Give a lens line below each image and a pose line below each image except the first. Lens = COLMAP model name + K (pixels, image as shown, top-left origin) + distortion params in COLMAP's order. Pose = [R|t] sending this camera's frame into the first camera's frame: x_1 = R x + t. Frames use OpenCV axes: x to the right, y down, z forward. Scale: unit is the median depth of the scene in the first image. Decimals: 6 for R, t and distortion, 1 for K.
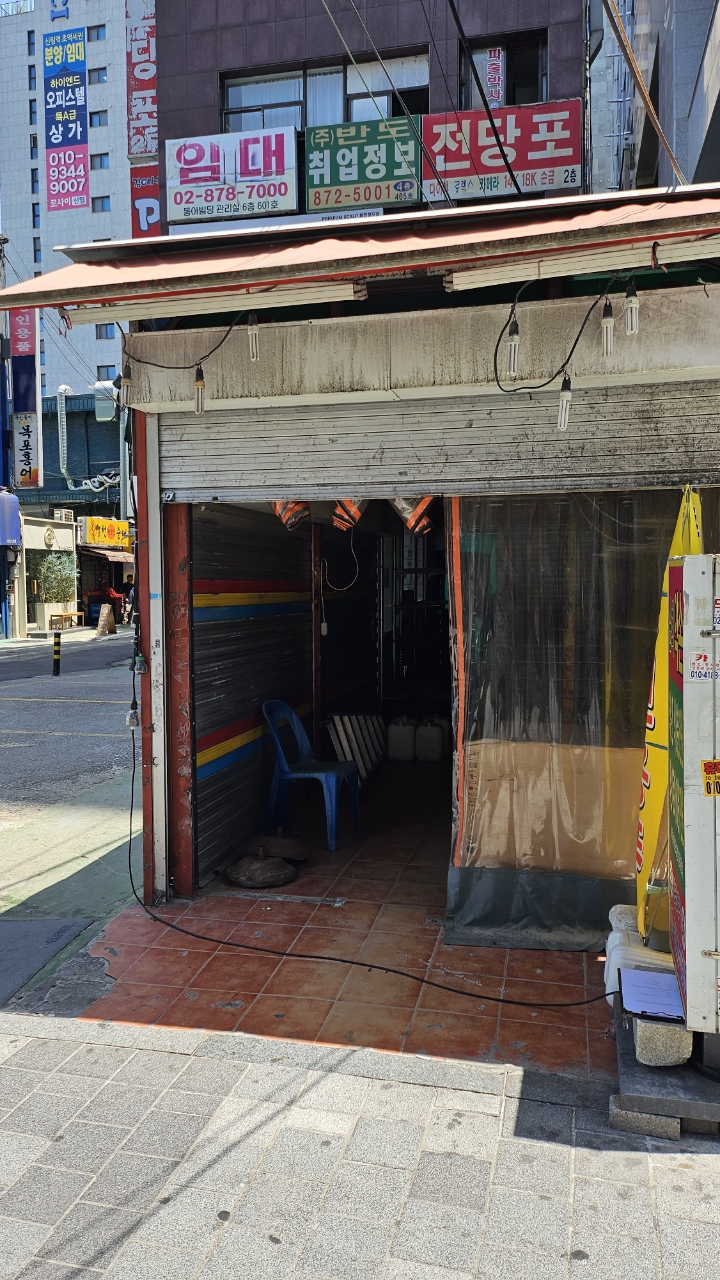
lens RADIAL K [[944.3, 0, 360.0], [0, 944.3, 640.0], [0, 0, 1]] dist [0.000024, -0.000022]
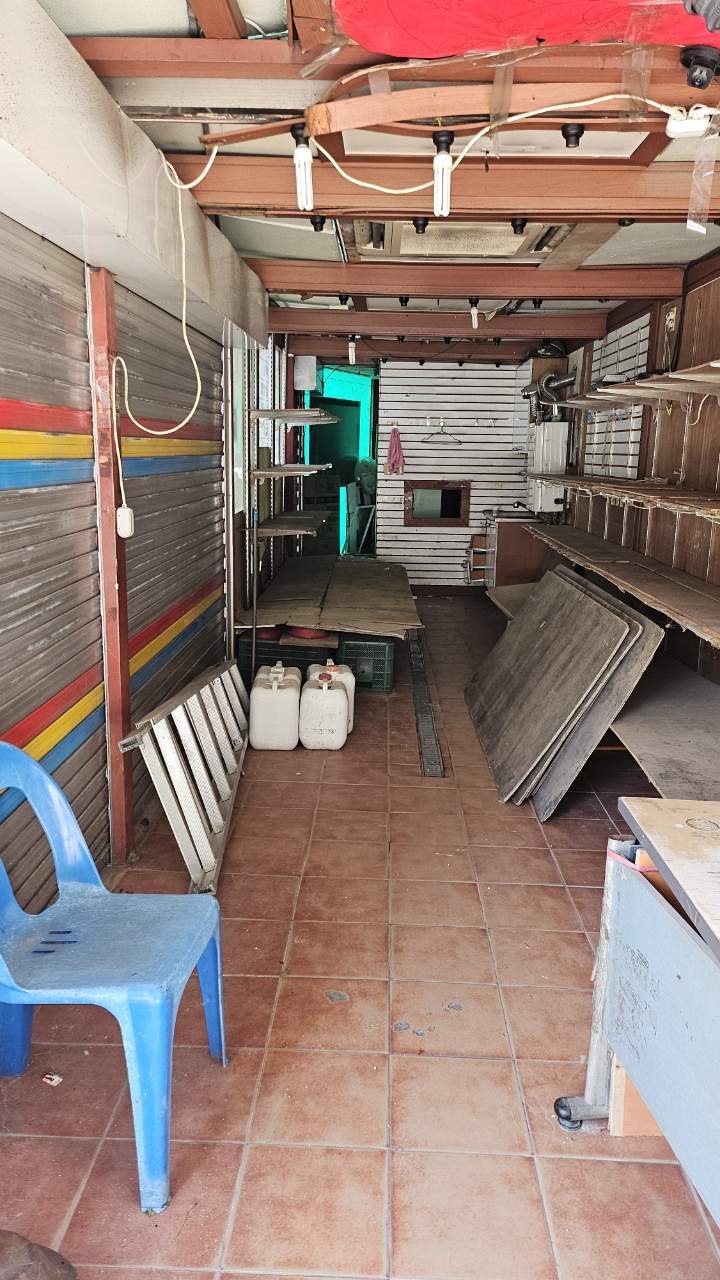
lens RADIAL K [[892.3, 0, 360.0], [0, 892.3, 640.0], [0, 0, 1]] dist [0.000755, 0.000438]
pose [[0.980062, -0.016804, 0.197979, -0.013274], [-0.012901, 0.988933, 0.147804, -0.020274], [-0.198272, -0.147411, 0.968999, 0.555515]]
